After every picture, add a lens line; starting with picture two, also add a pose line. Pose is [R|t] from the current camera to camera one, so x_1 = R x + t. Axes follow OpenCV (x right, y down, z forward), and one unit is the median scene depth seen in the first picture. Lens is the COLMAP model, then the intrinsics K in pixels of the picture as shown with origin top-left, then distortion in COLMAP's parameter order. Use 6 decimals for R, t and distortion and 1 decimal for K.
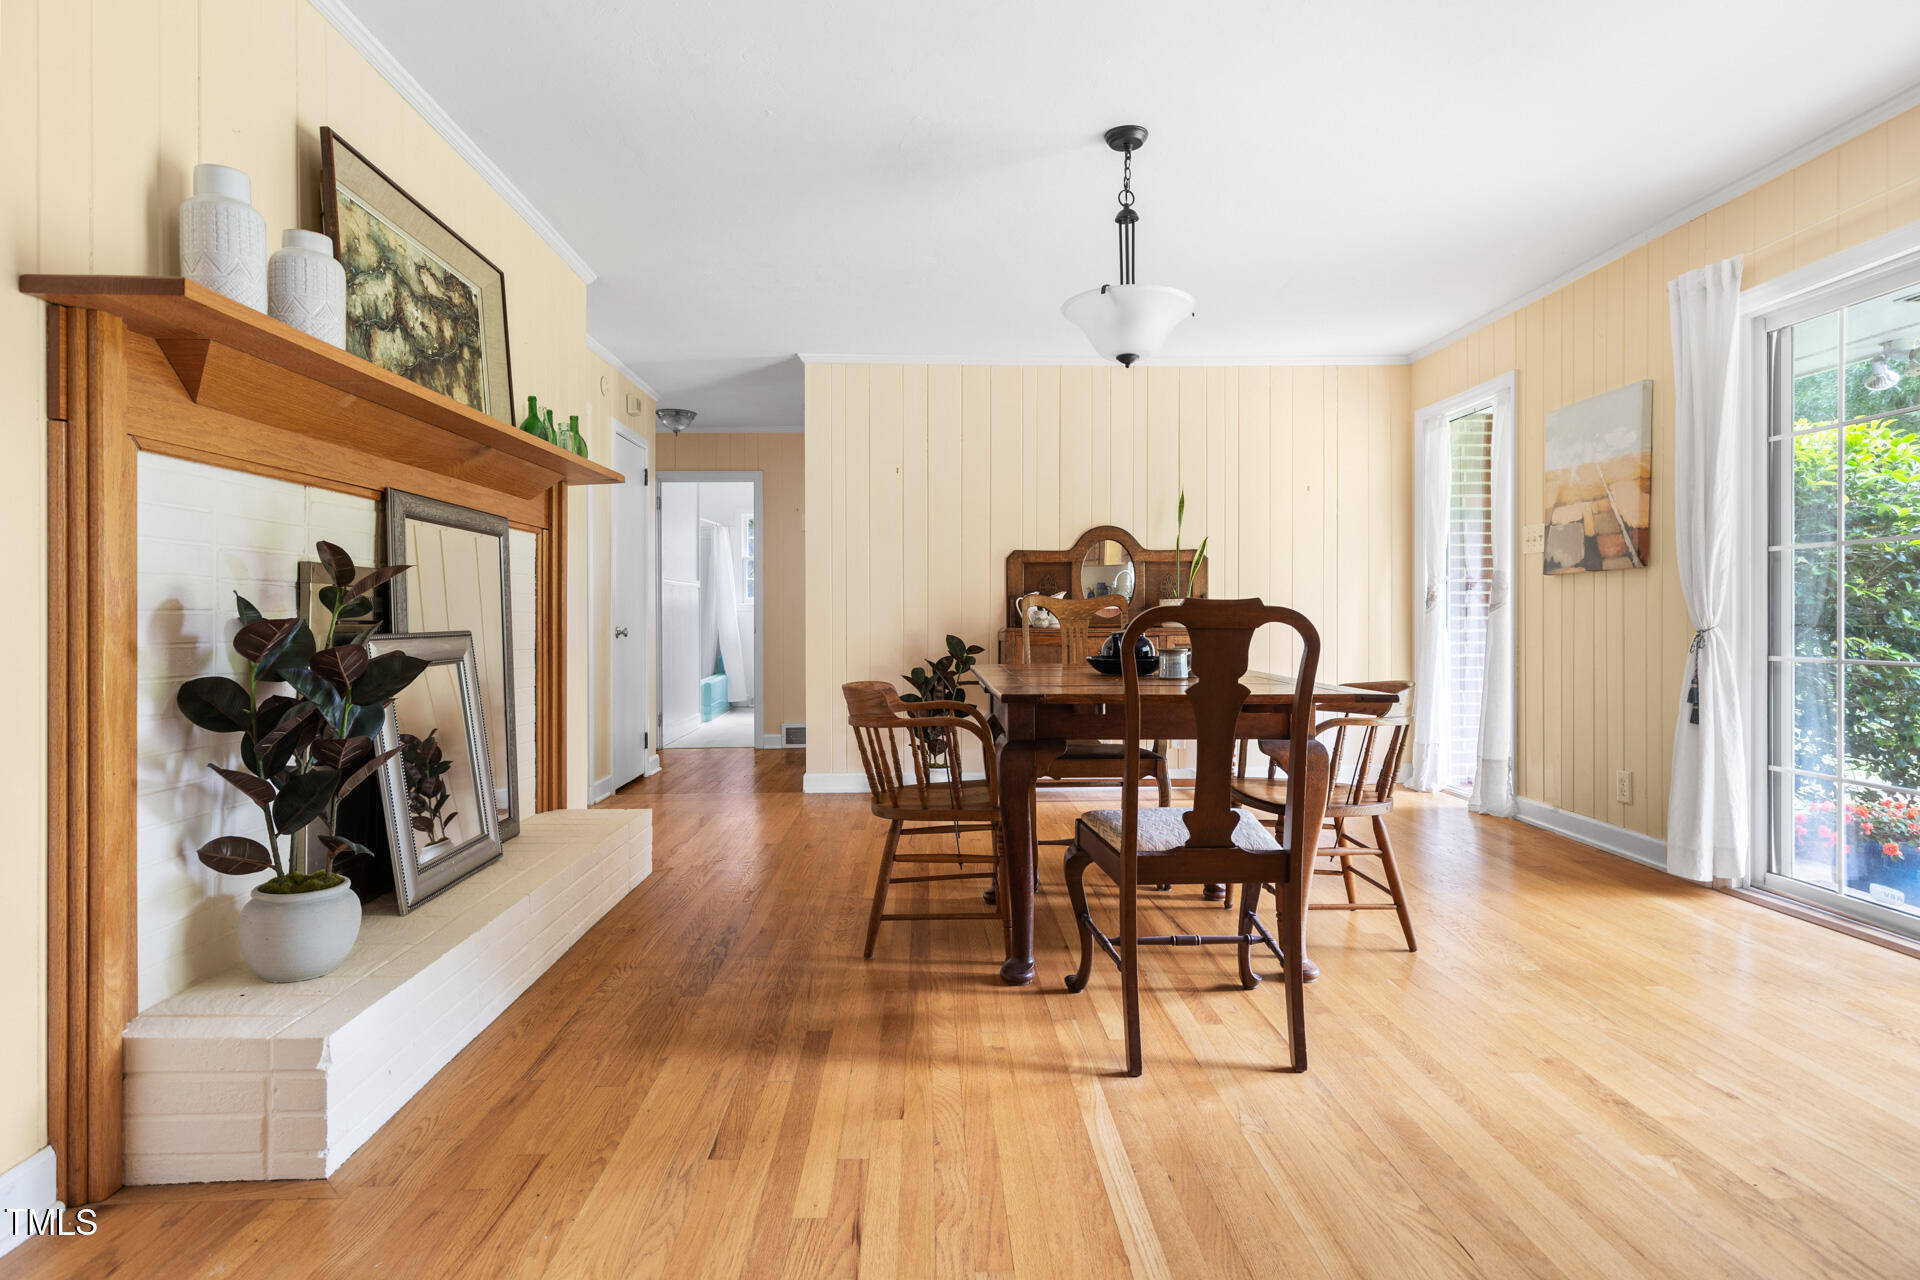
lens RADIAL K [[1023.5, 0, 953.0], [0, 1023.5, 617.9], [0, 0, 1]] dist [0.002525, -0.002830]
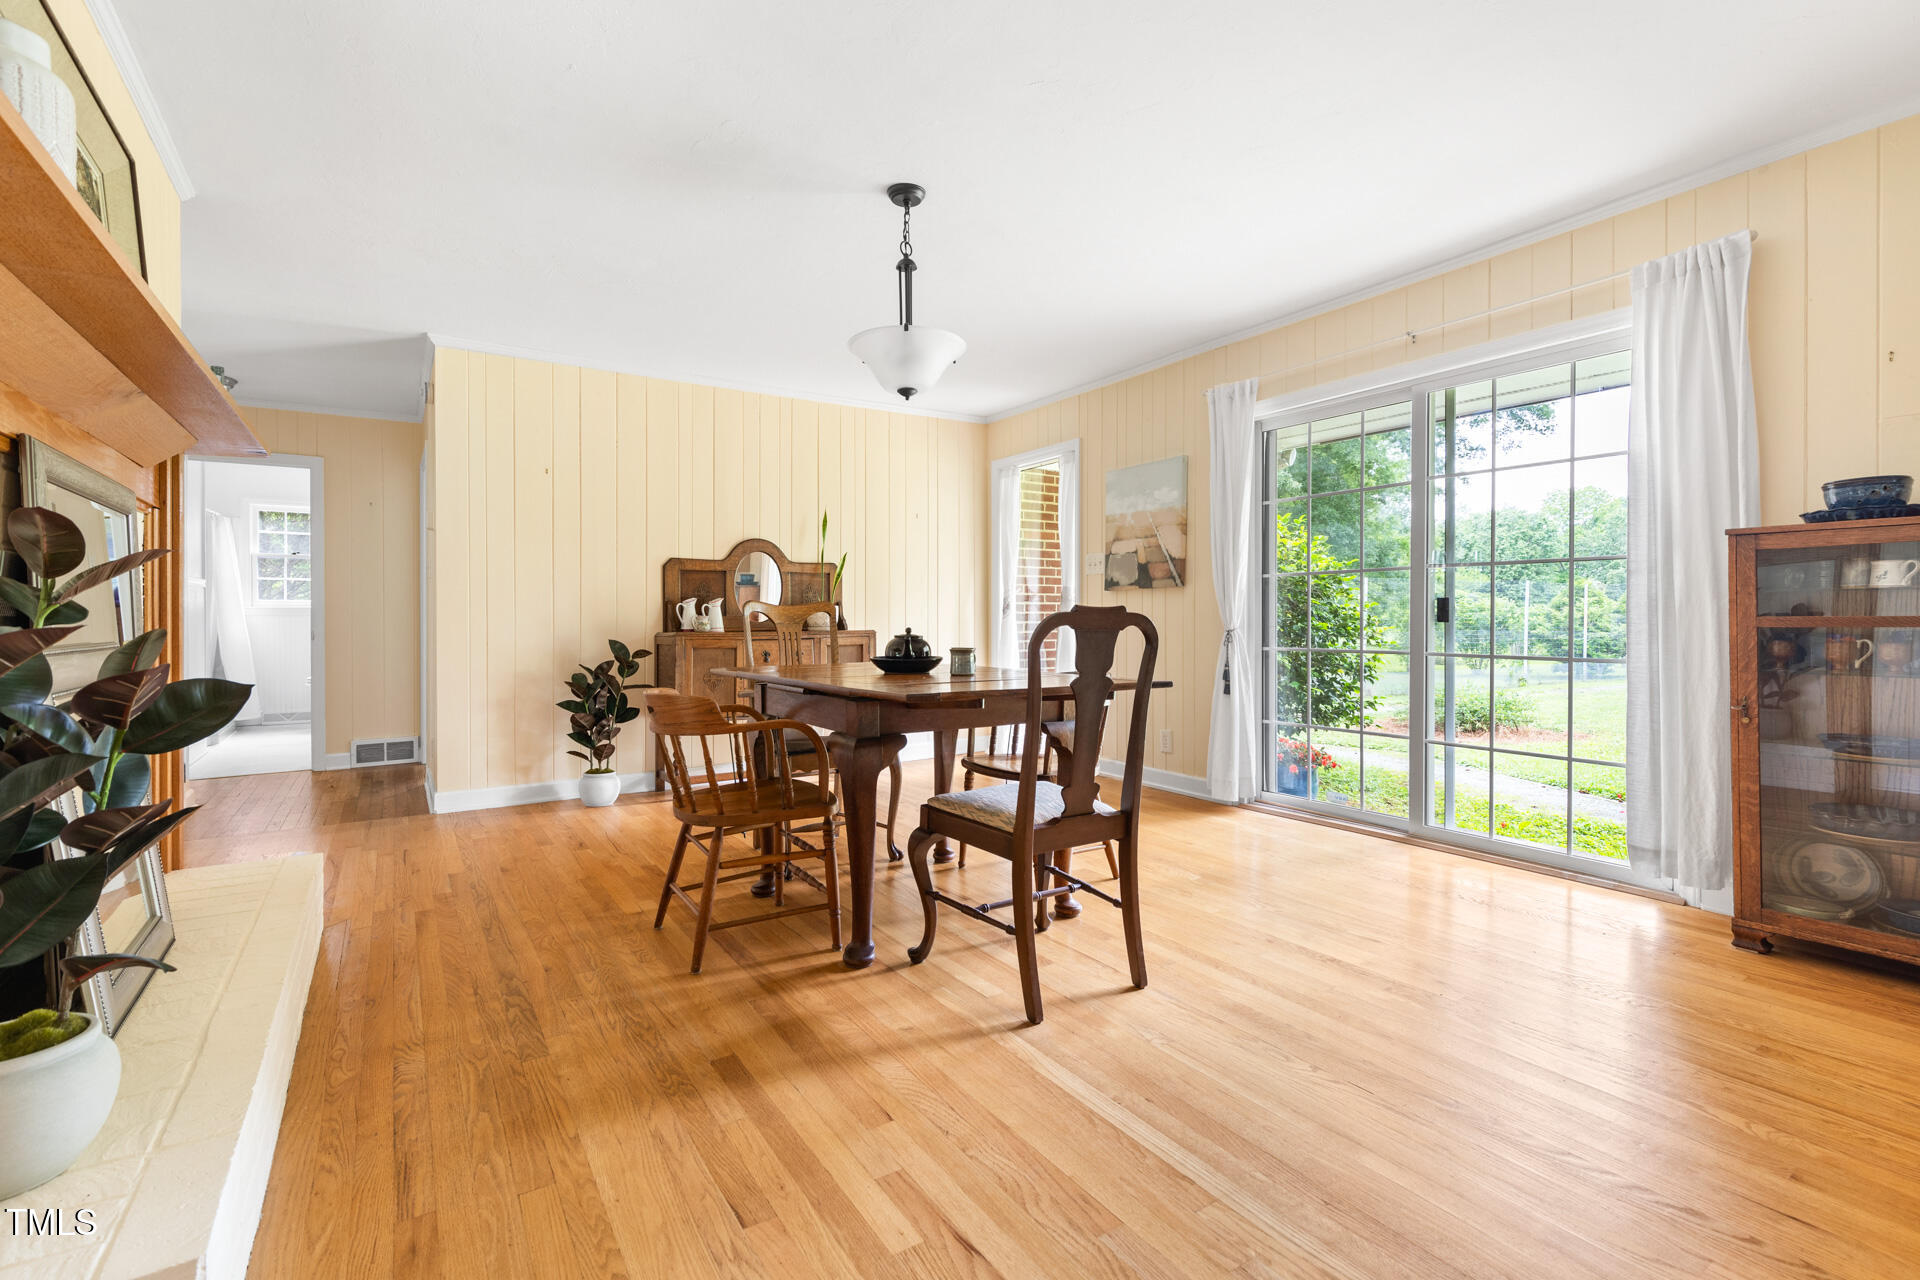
lens RADIAL K [[877.6, 0, 979.3], [0, 877.6, 623.3], [0, 0, 1]] dist [0.012628, -0.003863]
pose [[0.851174, -0.002315, 0.524879, -0.269633], [0.001646, 0.999997, 0.001741, -0.000576], [-0.524882, -0.000618, 0.851175, 0.136427]]
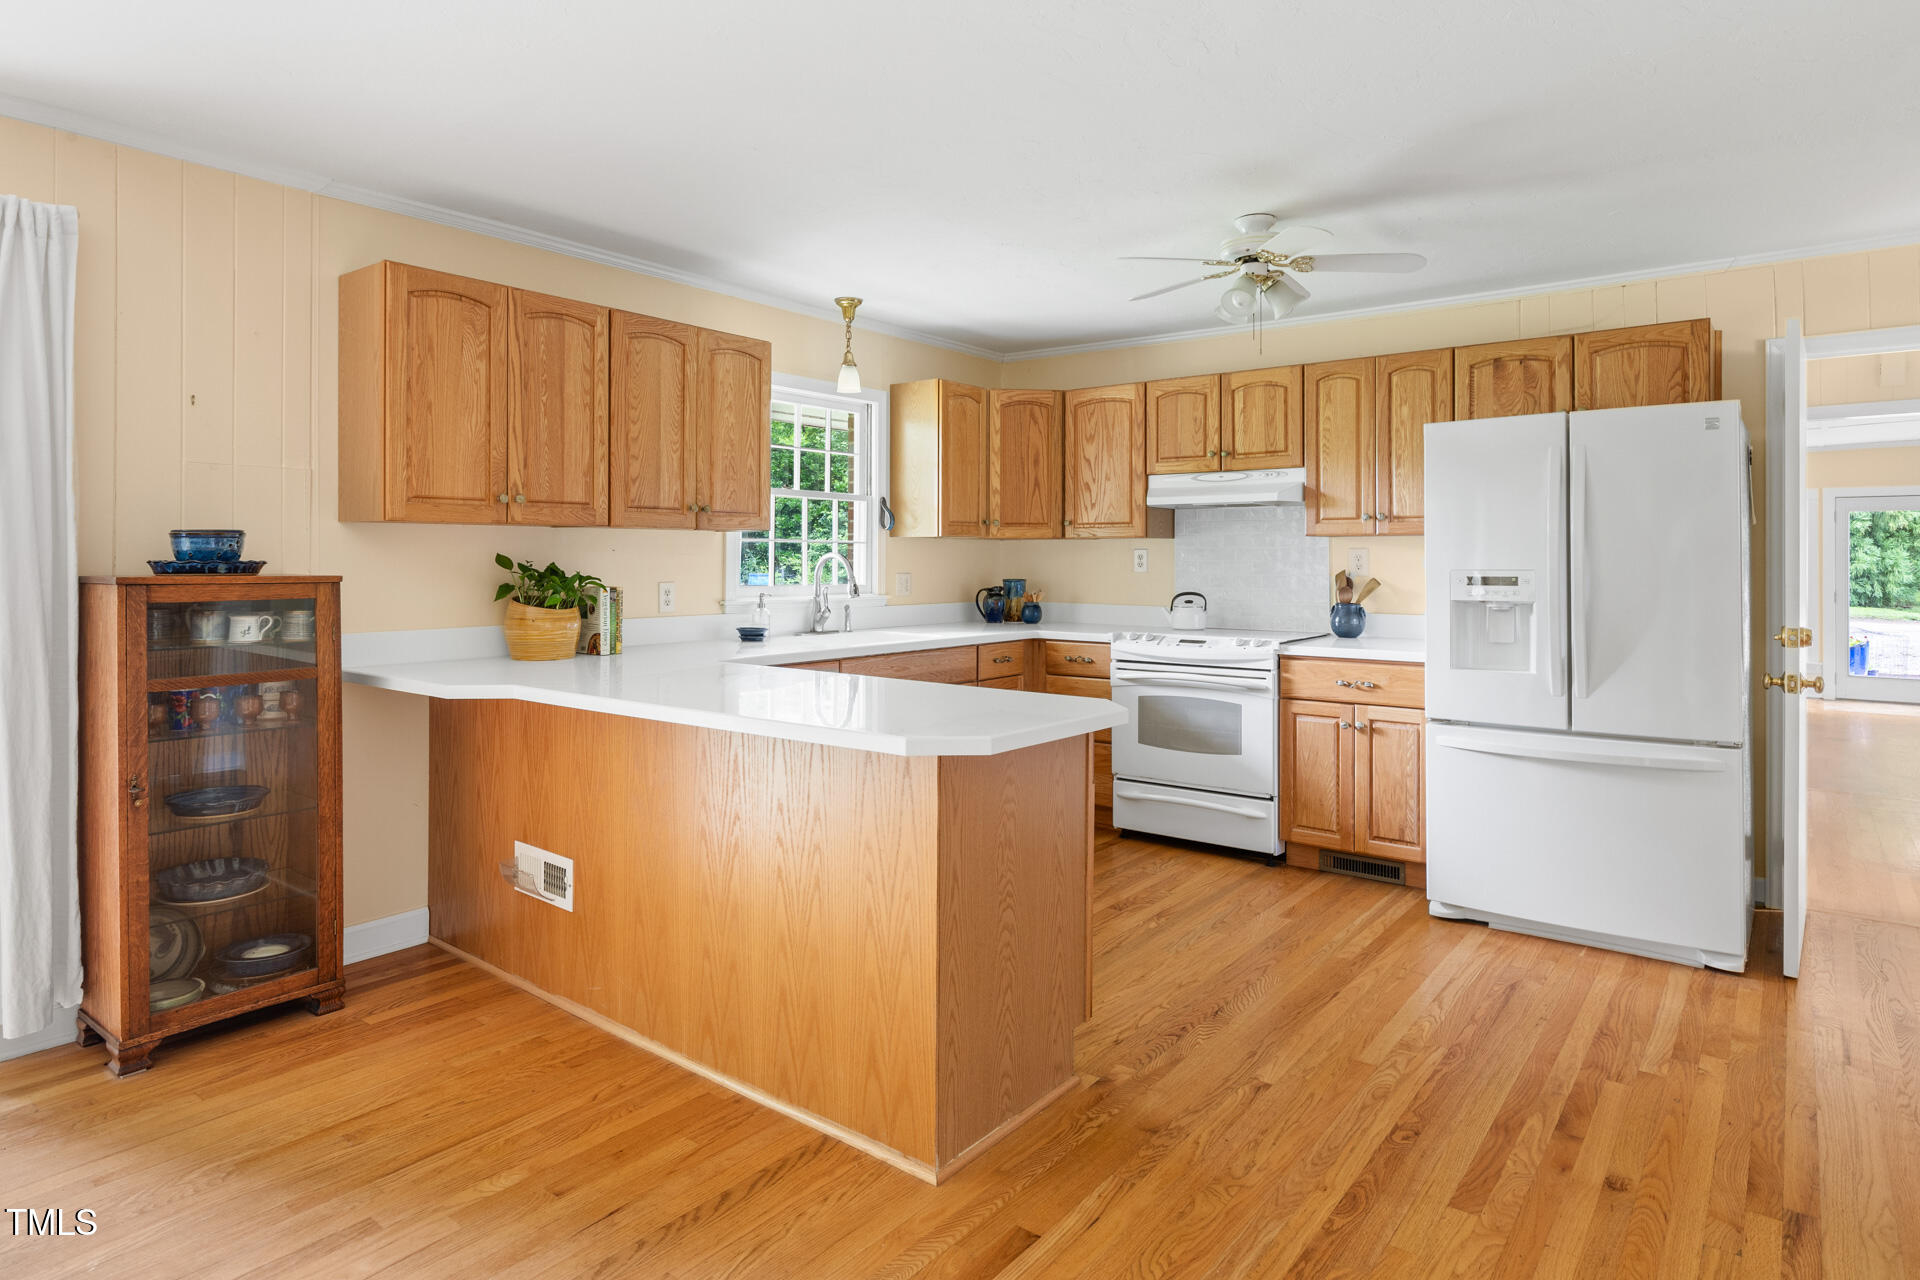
lens RADIAL K [[1057.4, 0, 944.0], [0, 1057.4, 553.7], [0, 0, 1]] dist [0.004013, -0.002521]
pose [[-0.751038, 0.002565, 0.660254, -0.265662], [0.000822, 0.999995, -0.002950, -0.101437], [-0.660259, -0.001673, -0.751036, 0.664212]]
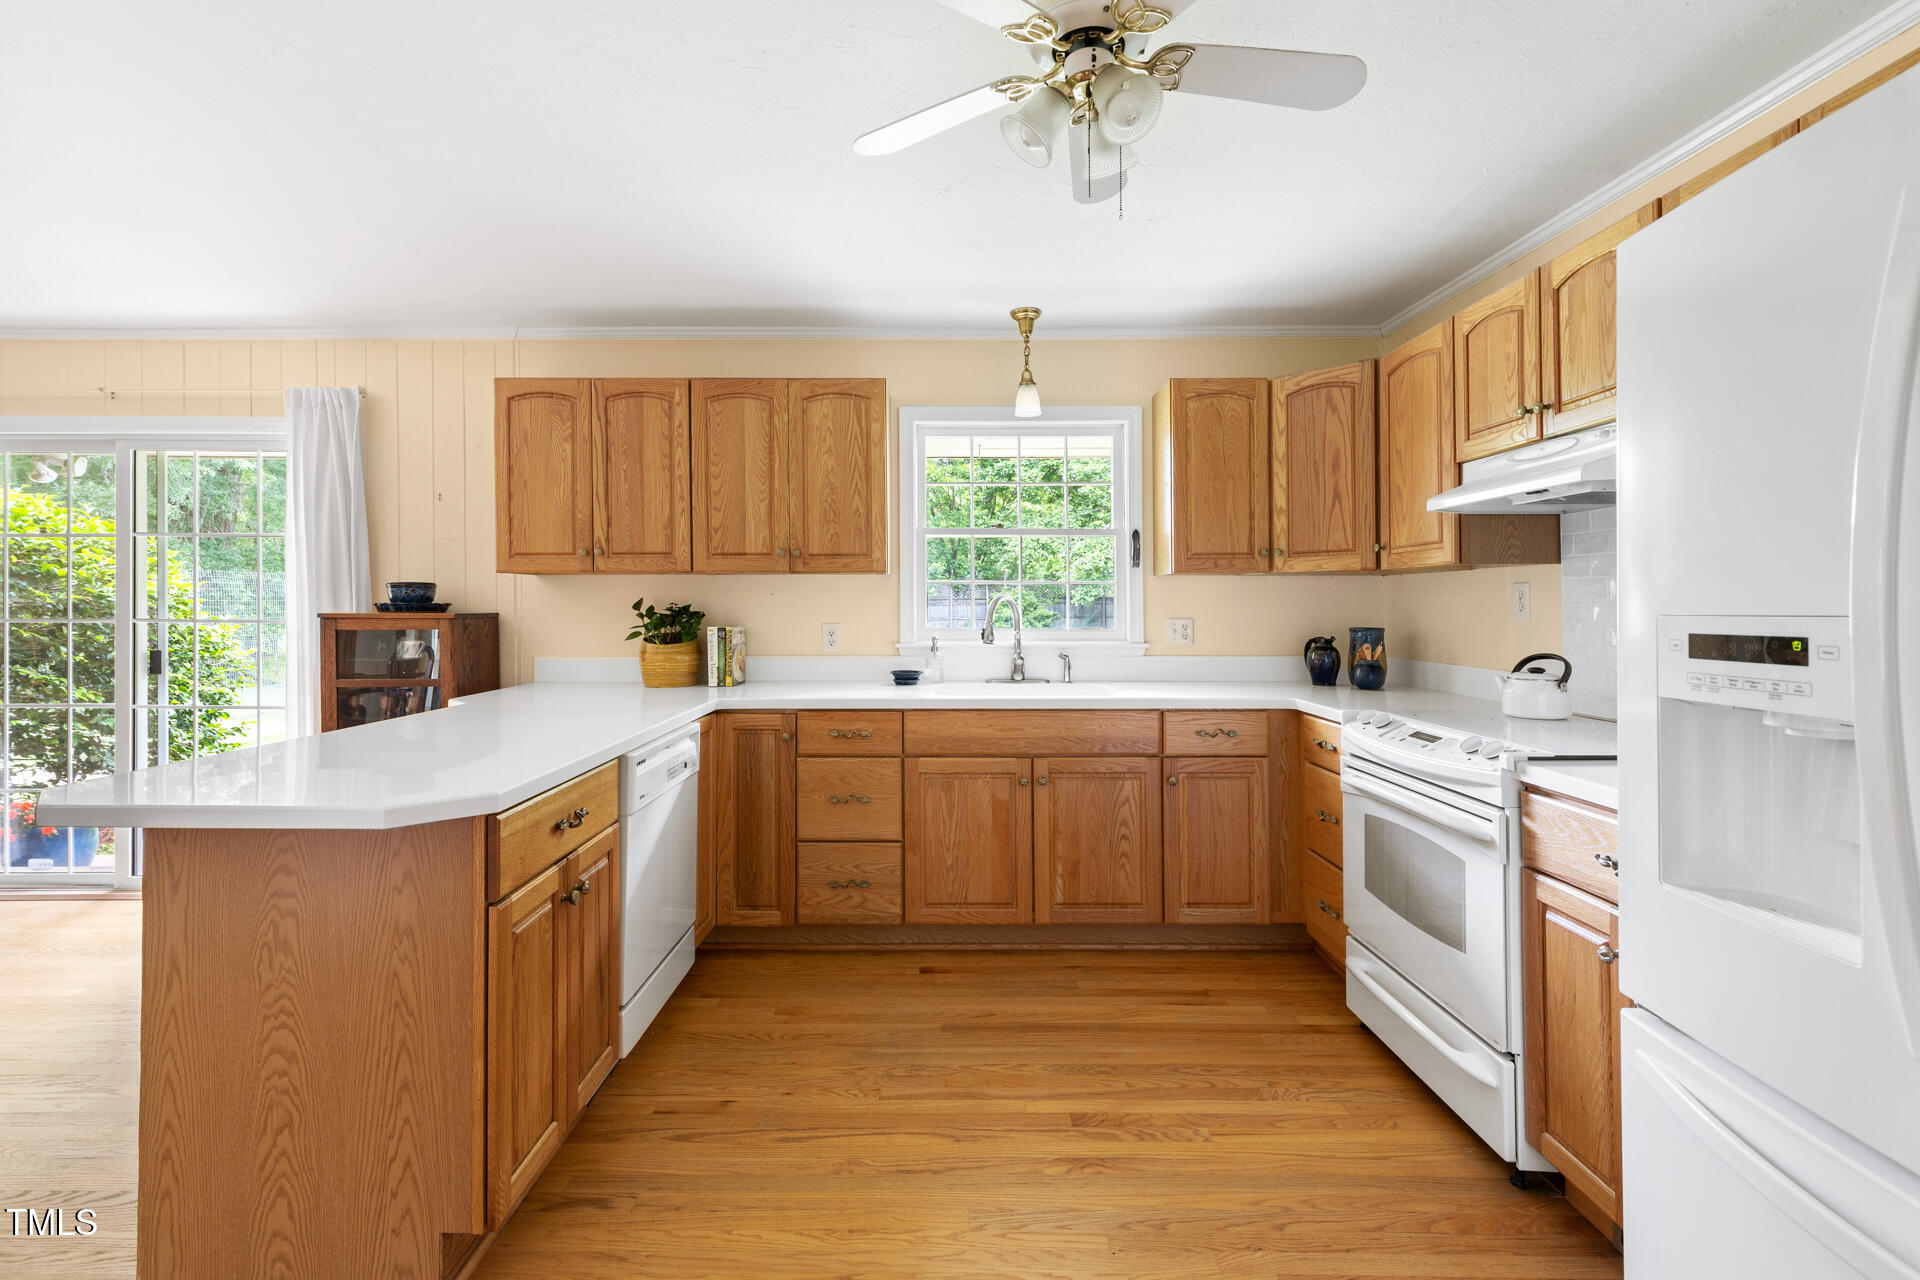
lens RADIAL K [[877.6, 0, 956.6], [0, 877.6, 605.8], [0, 0, 1]] dist [0.012628, -0.003863]
pose [[0.042436, 0.001363, 0.999098, -0.293351], [0.003895, 0.999991, -0.001529, -0.090822], [-0.999092, 0.003956, 0.042431, -0.359176]]
